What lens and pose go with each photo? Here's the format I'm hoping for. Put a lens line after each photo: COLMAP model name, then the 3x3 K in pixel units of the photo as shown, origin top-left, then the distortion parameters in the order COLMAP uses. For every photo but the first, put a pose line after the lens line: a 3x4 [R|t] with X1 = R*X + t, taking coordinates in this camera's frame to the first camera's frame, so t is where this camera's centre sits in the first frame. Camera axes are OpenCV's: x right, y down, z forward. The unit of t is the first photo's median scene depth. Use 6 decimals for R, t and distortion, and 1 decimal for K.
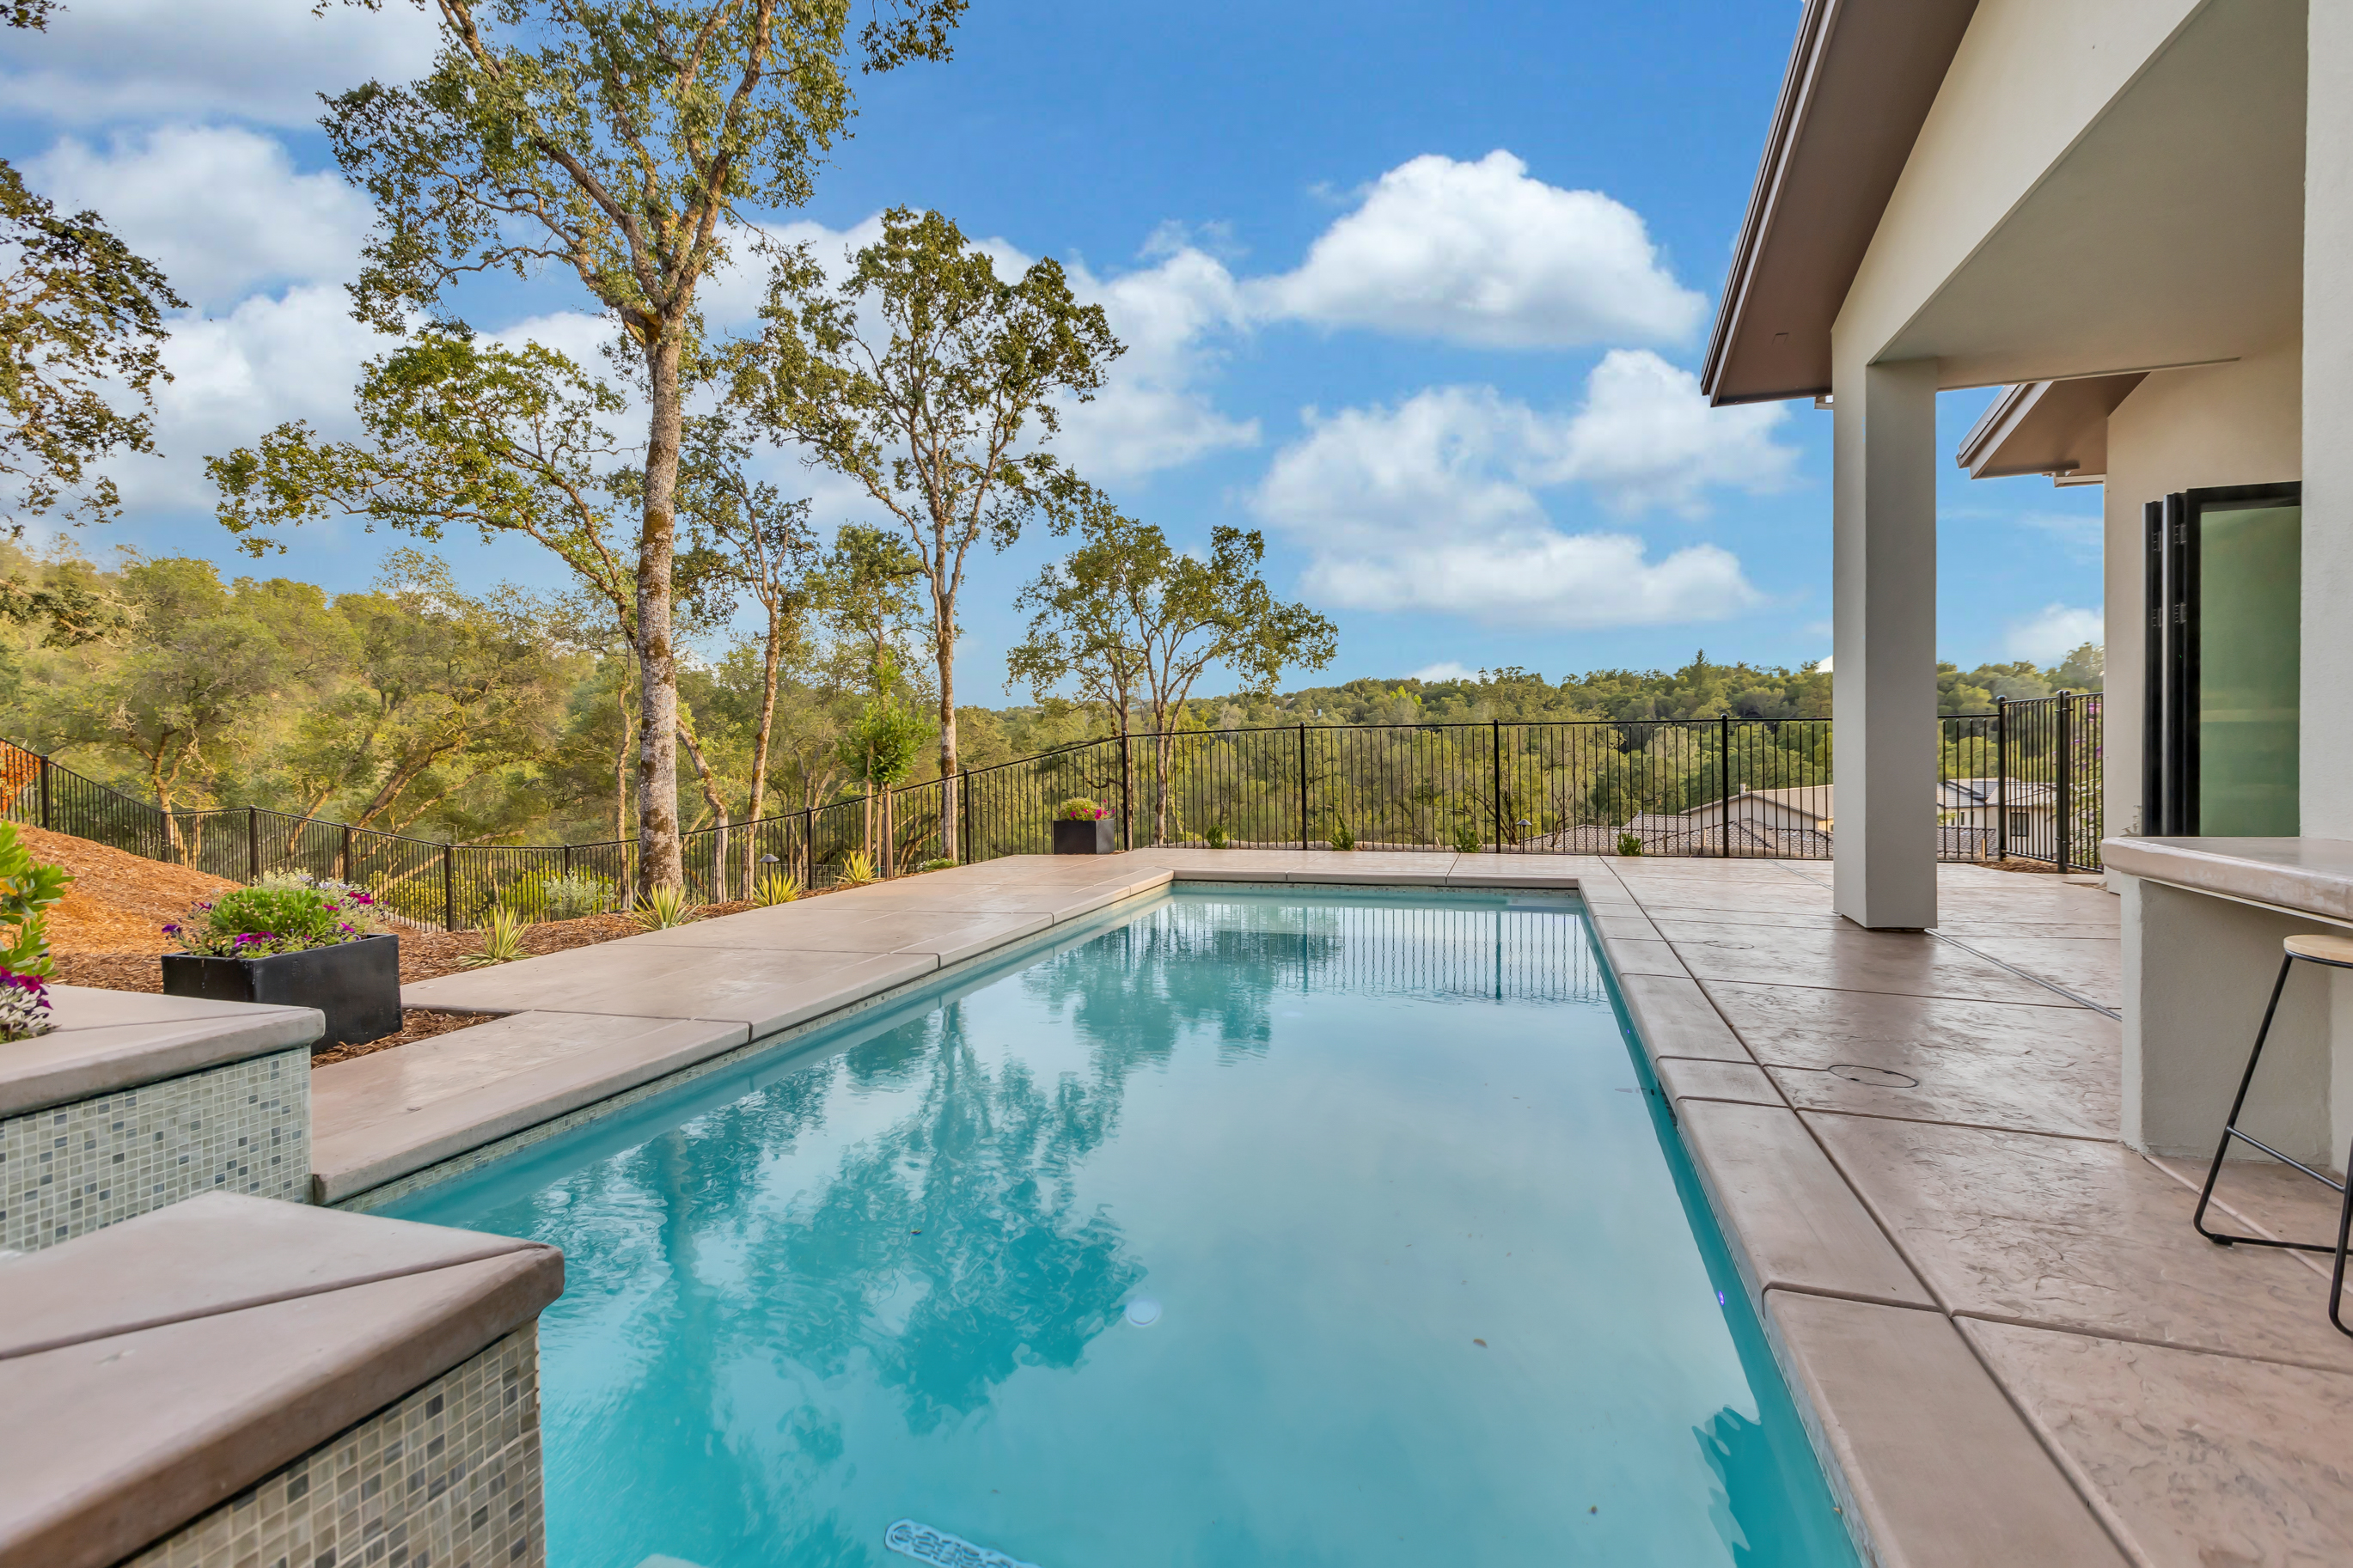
lens RADIAL K [[1042.4, 0, 1177.4], [0, 1042.4, 776.3], [0, 0, 1]] dist [-0.001508, -0.000010]
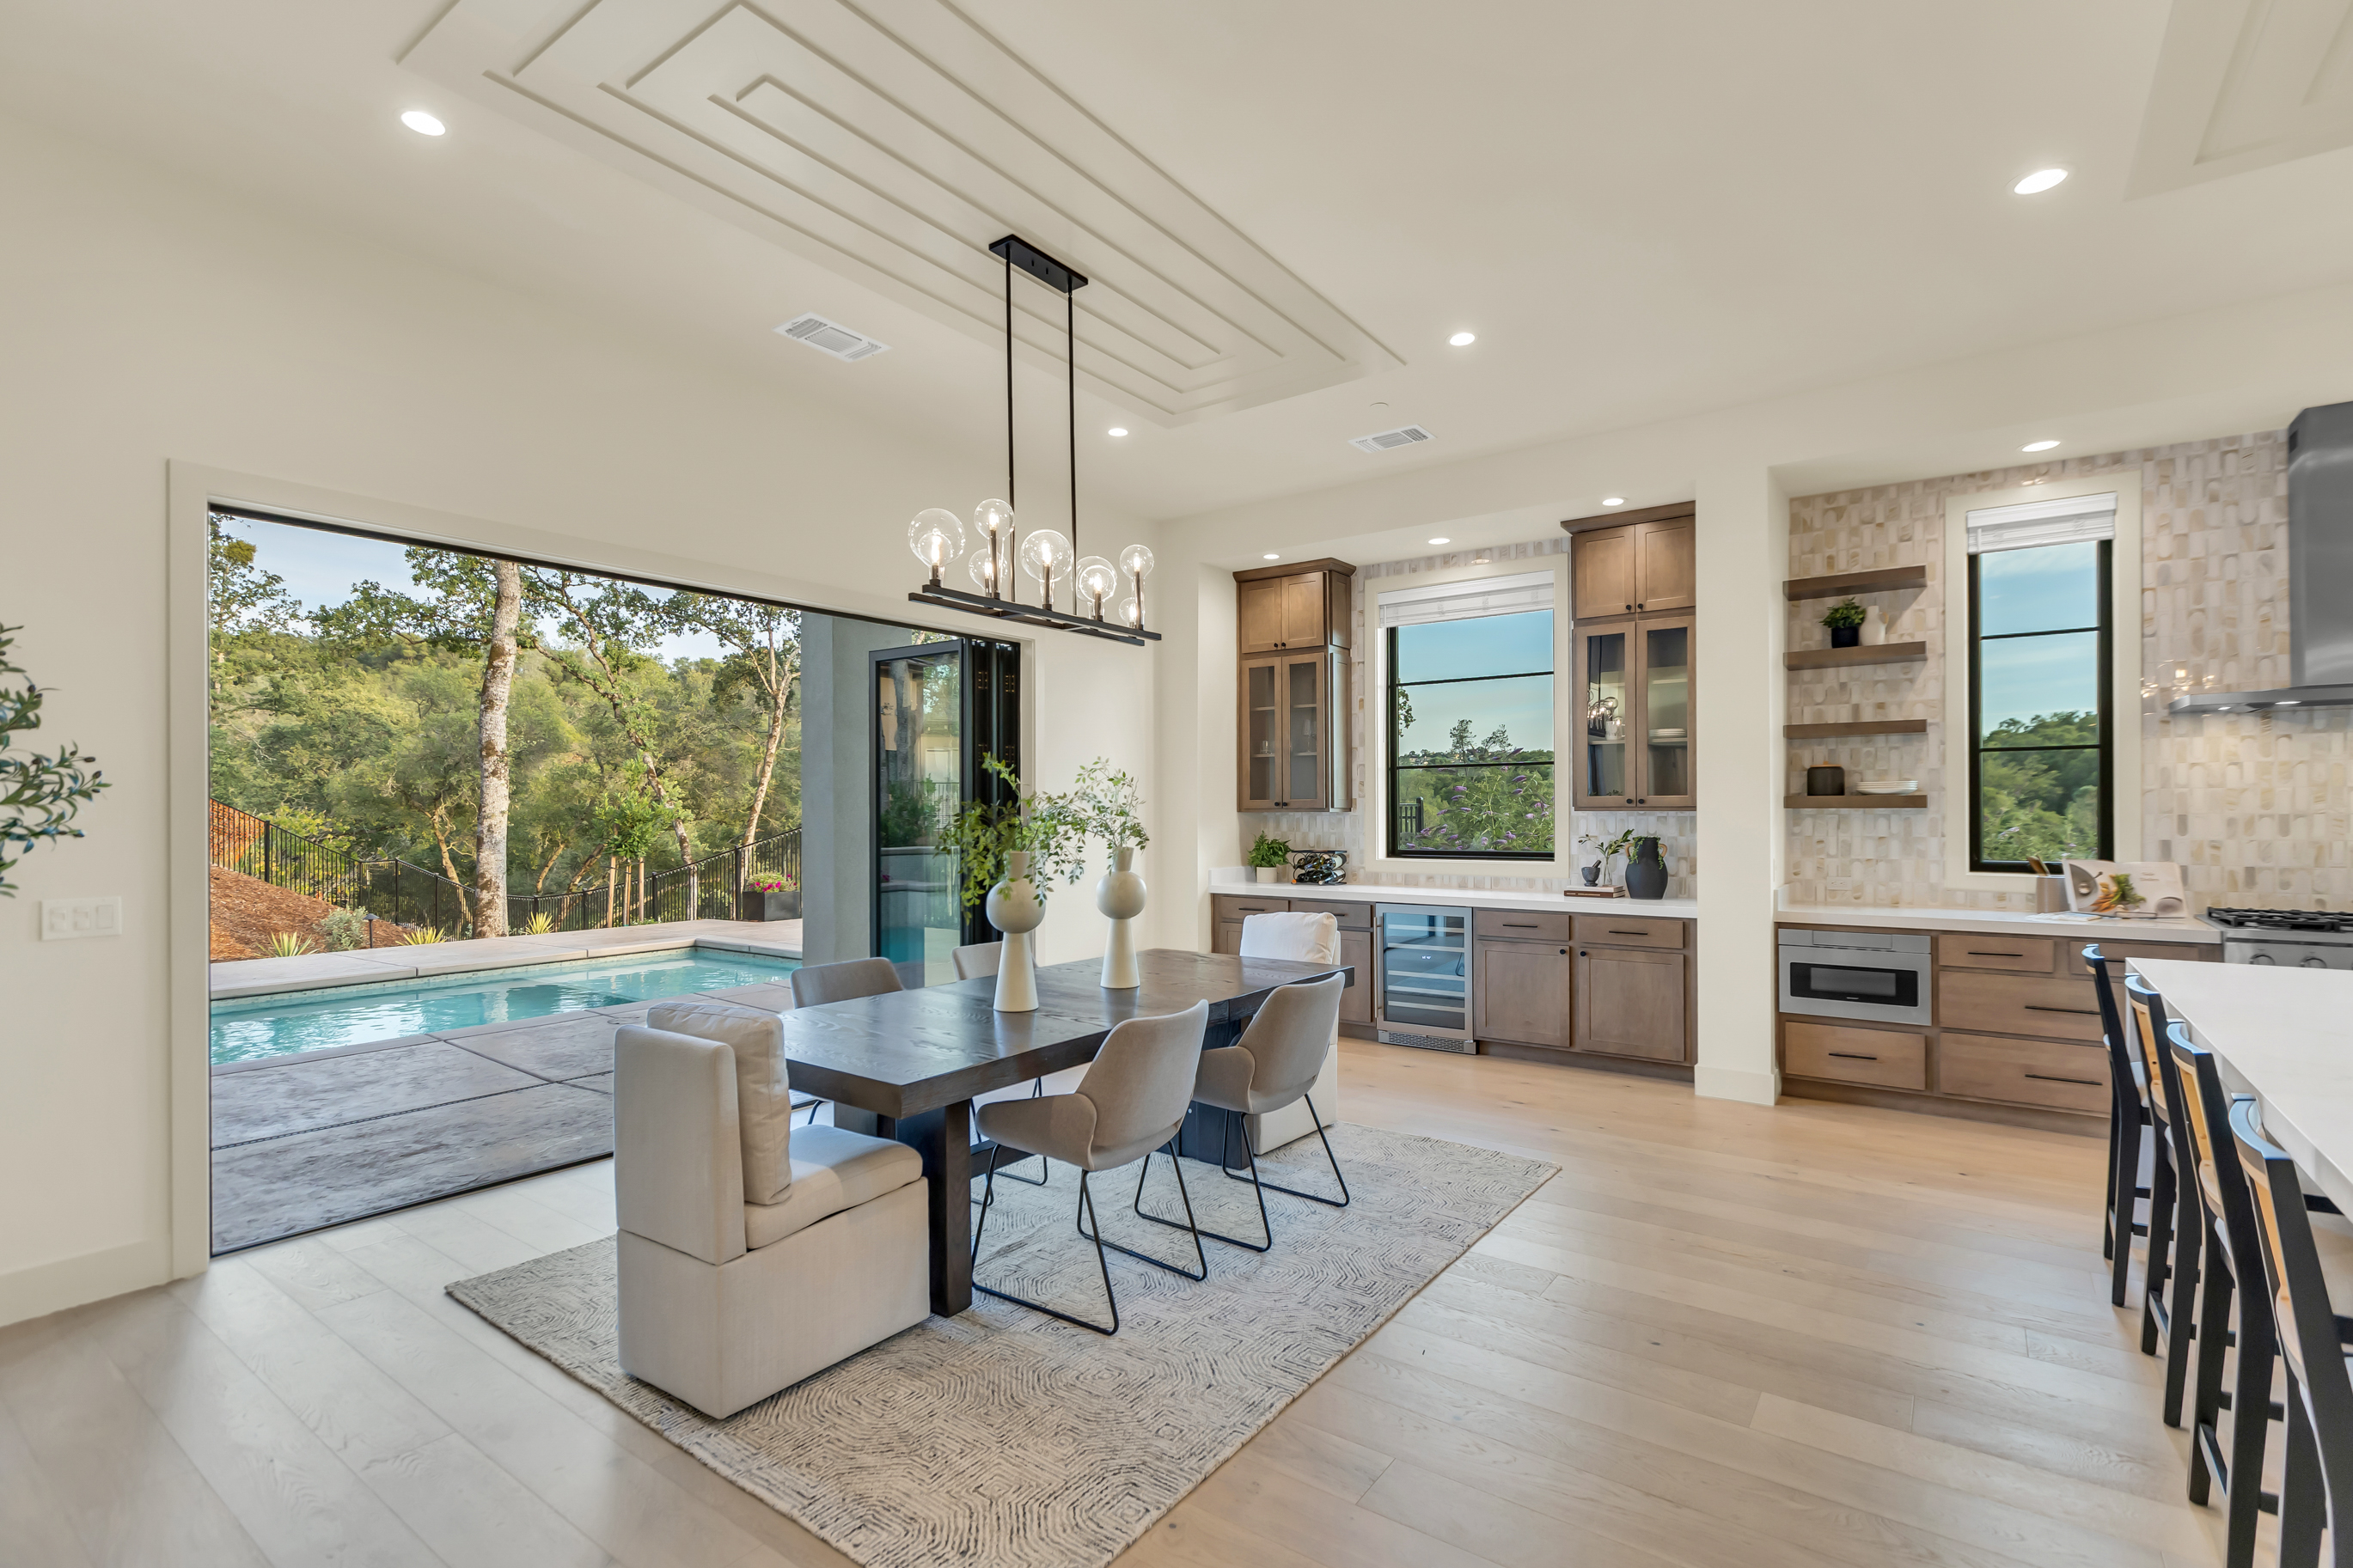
lens RADIAL K [[1073.7, 0, 1176.7], [0, 1073.7, 812.7], [0, 0, 1]] dist [-0.003942, -0.000589]
pose [[0.950355, 0.010872, -0.310976, 0.403987], [-0.016369, 0.999752, -0.015071, -0.020533], [0.310736, 0.019414, 0.950298, -0.003759]]
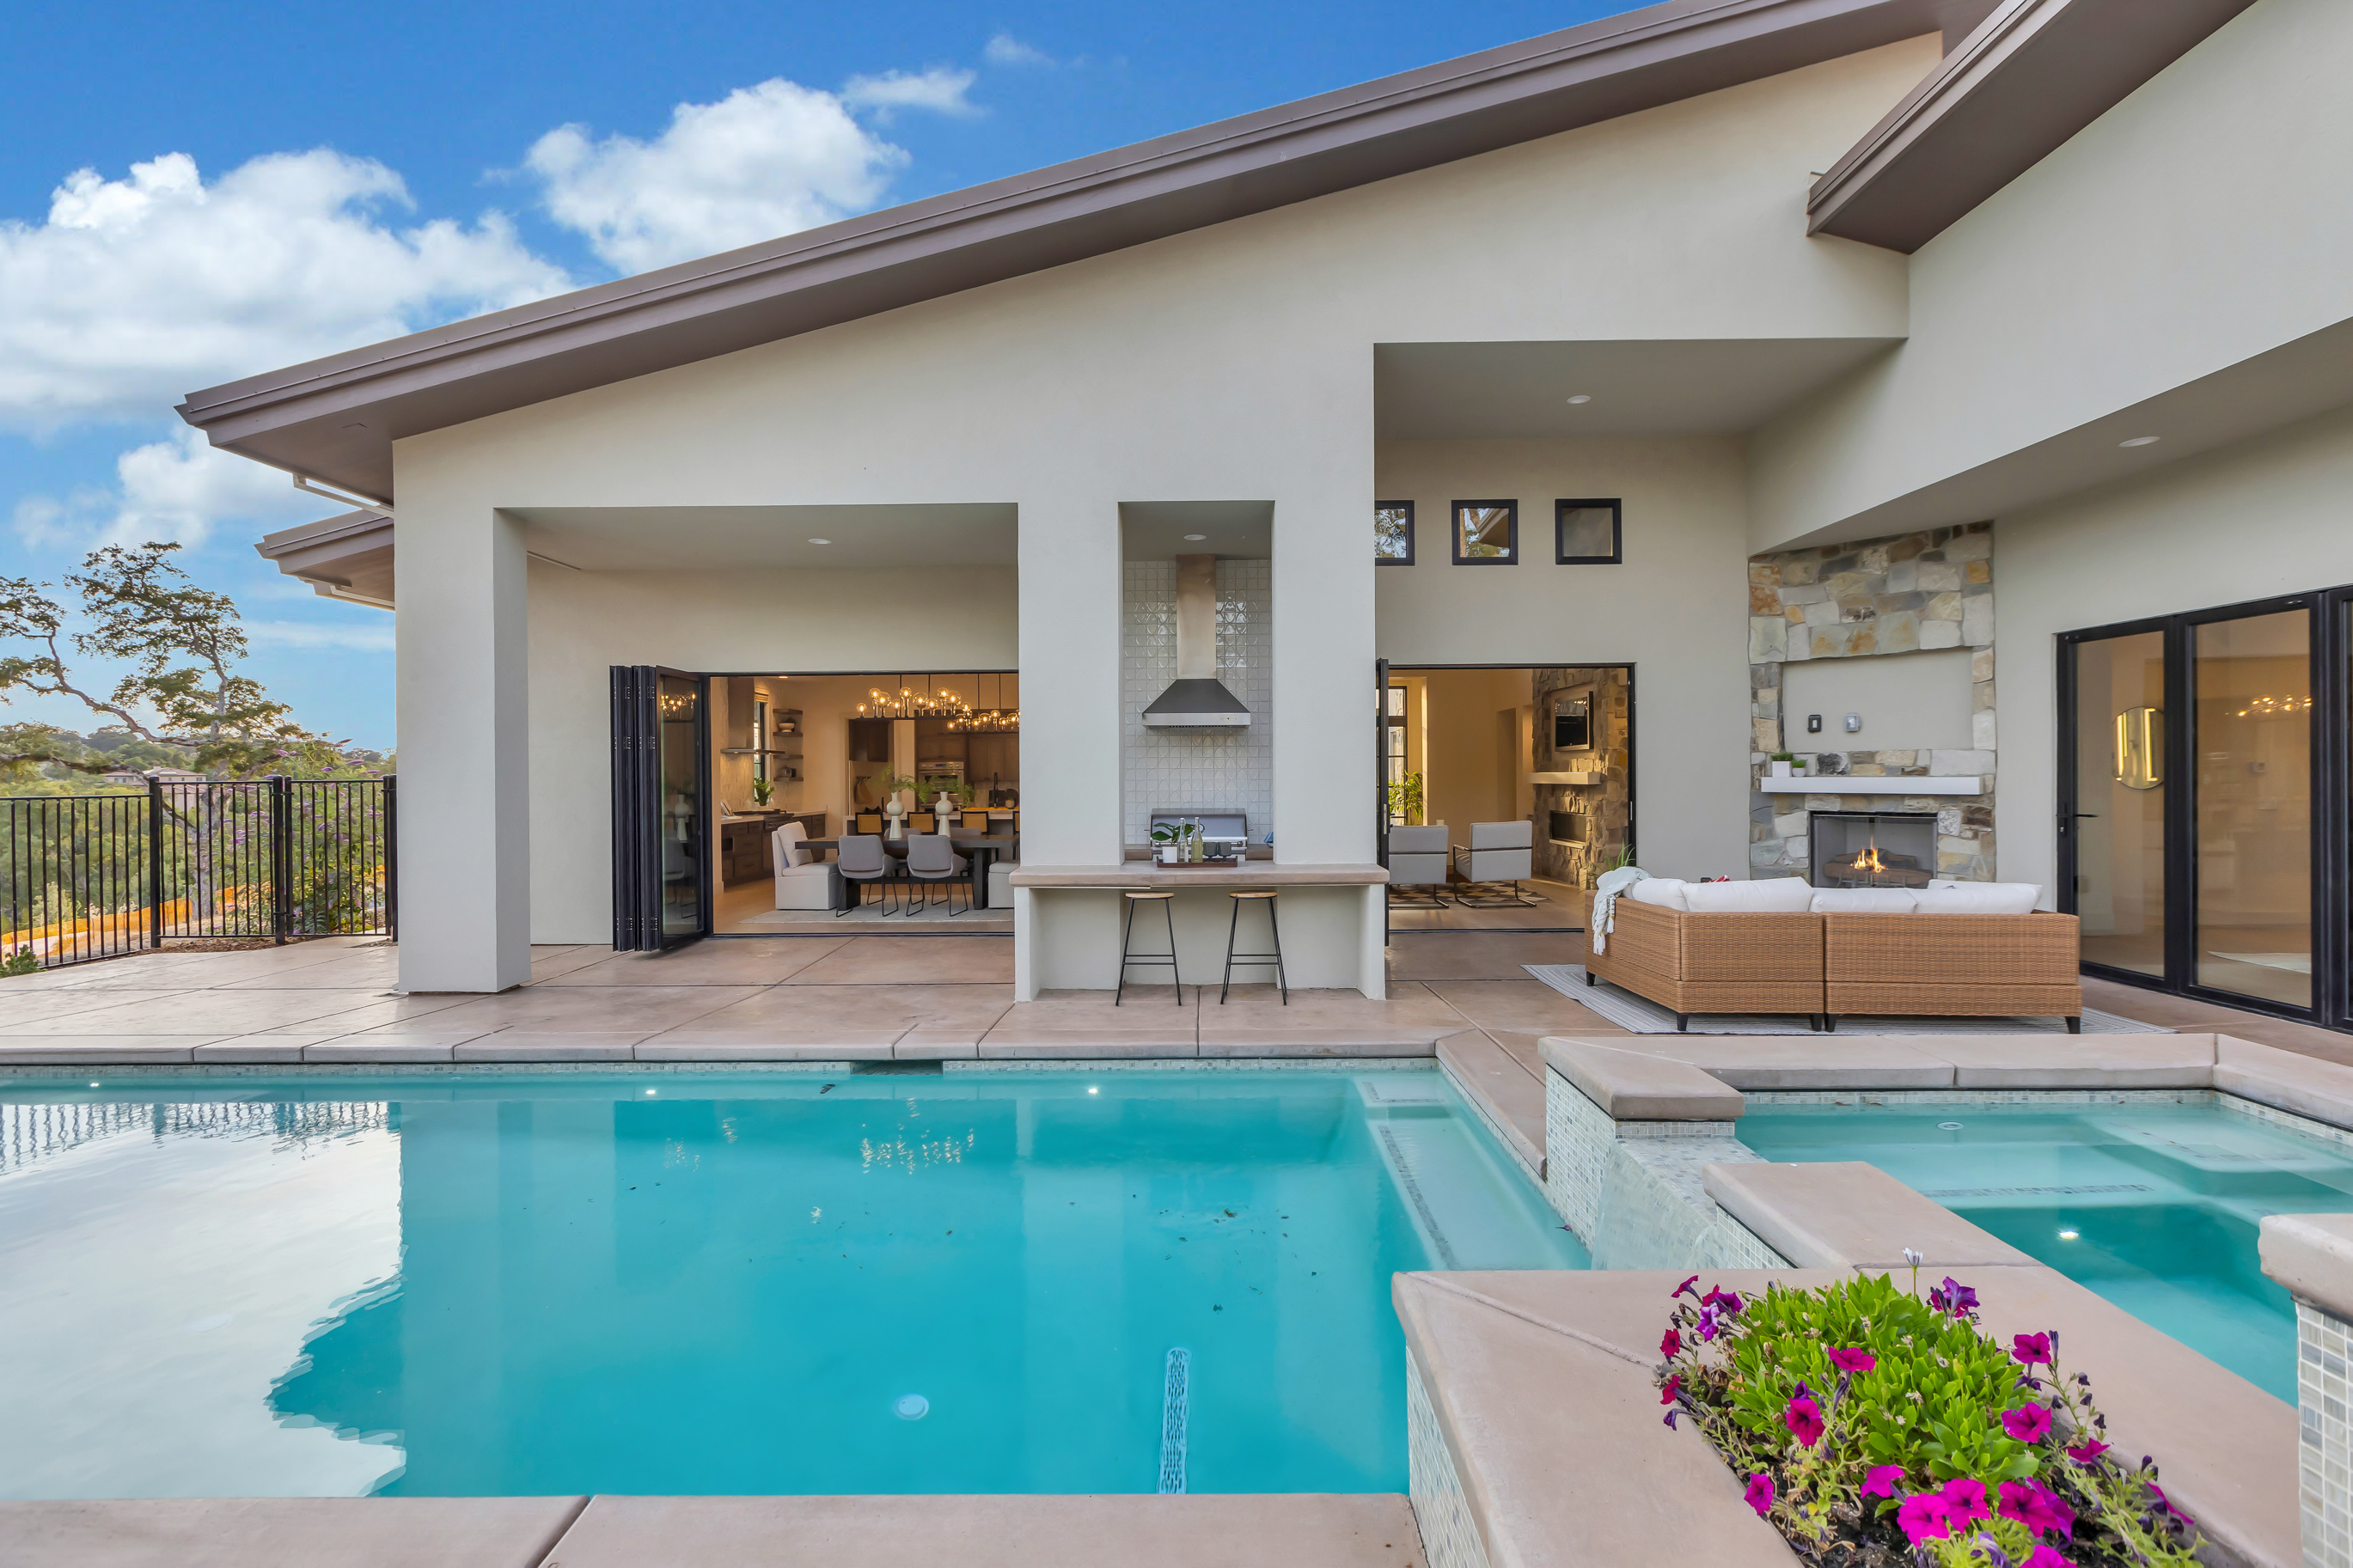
lens RADIAL K [[1038.7, 0, 1187.7], [0, 1038.7, 777.9], [0, 0, 1]] dist [0.004378, 0.000239]
pose [[-0.296400, 0.015744, 0.954934, -0.187282], [0.034776, 0.999379, -0.005683, -0.016179], [-0.954430, 0.031525, -0.296764, 0.170644]]
